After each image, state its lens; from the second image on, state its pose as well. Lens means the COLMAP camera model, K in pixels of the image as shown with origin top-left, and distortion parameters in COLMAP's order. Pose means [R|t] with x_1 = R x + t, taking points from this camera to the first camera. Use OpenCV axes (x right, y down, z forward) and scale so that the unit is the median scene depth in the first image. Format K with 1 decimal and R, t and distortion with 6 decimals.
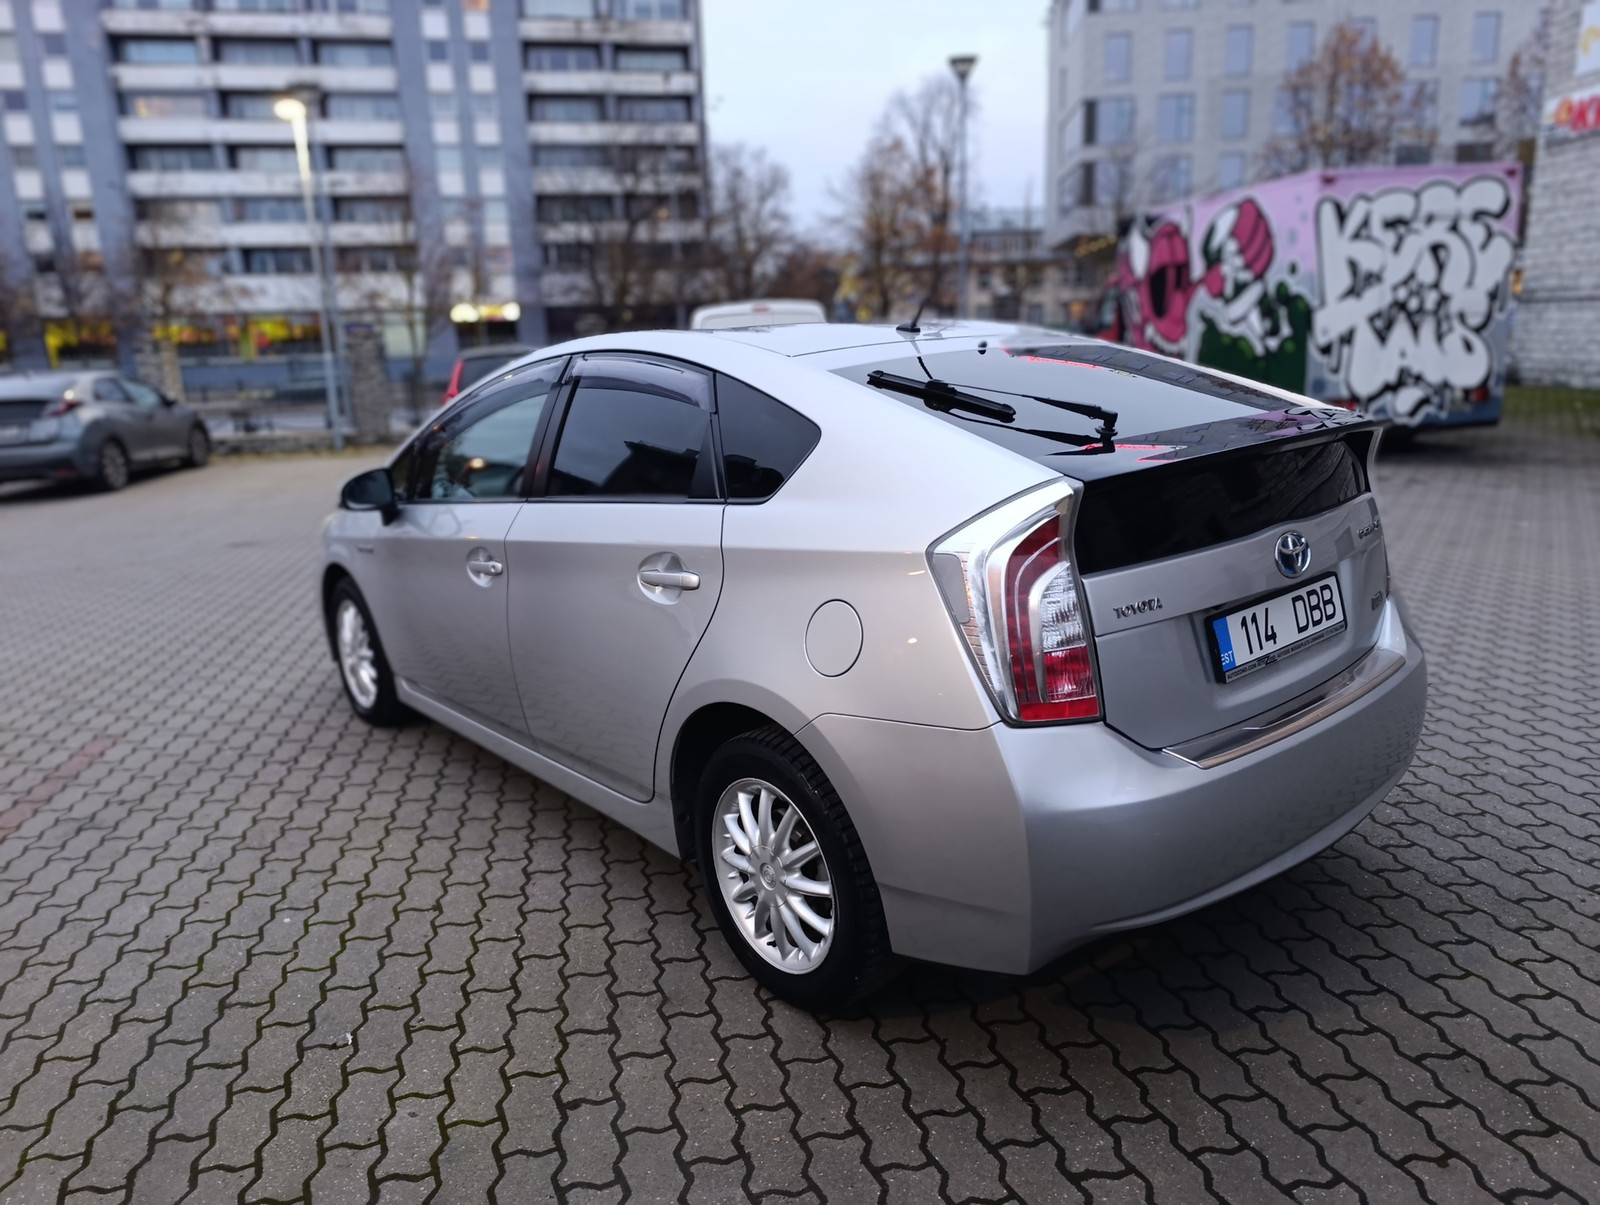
lens RADIAL K [[1107.4, 0, 807.7], [0, 1107.4, 594.2], [0, 0, 1]] dist [0.034835, -0.032210]
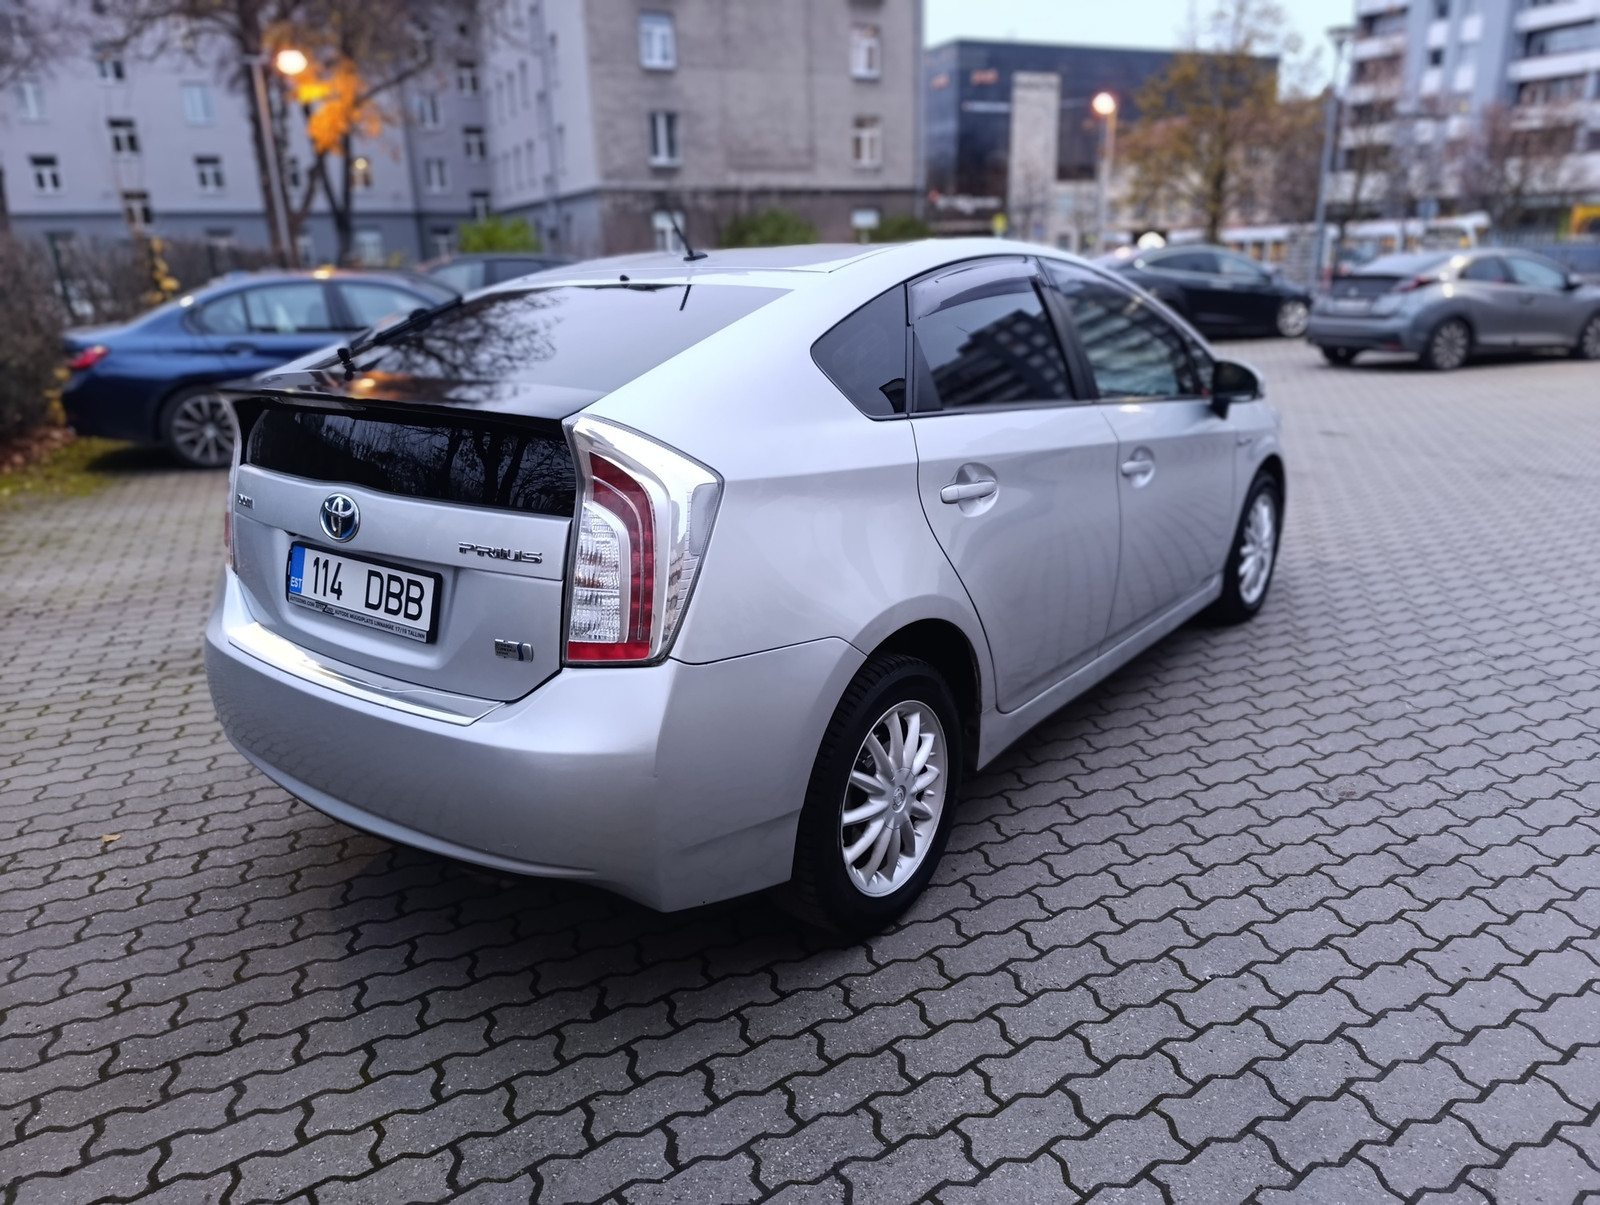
lens RADIAL K [[1107.4, 0, 807.7], [0, 1107.4, 594.2], [0, 0, 1]] dist [0.034835, -0.032210]
pose [[0.208806, 0.319253, -0.924379, 1.348229], [-0.211728, 0.937554, 0.275977, -0.307260], [0.954762, 0.138091, 0.263362, 1.070199]]
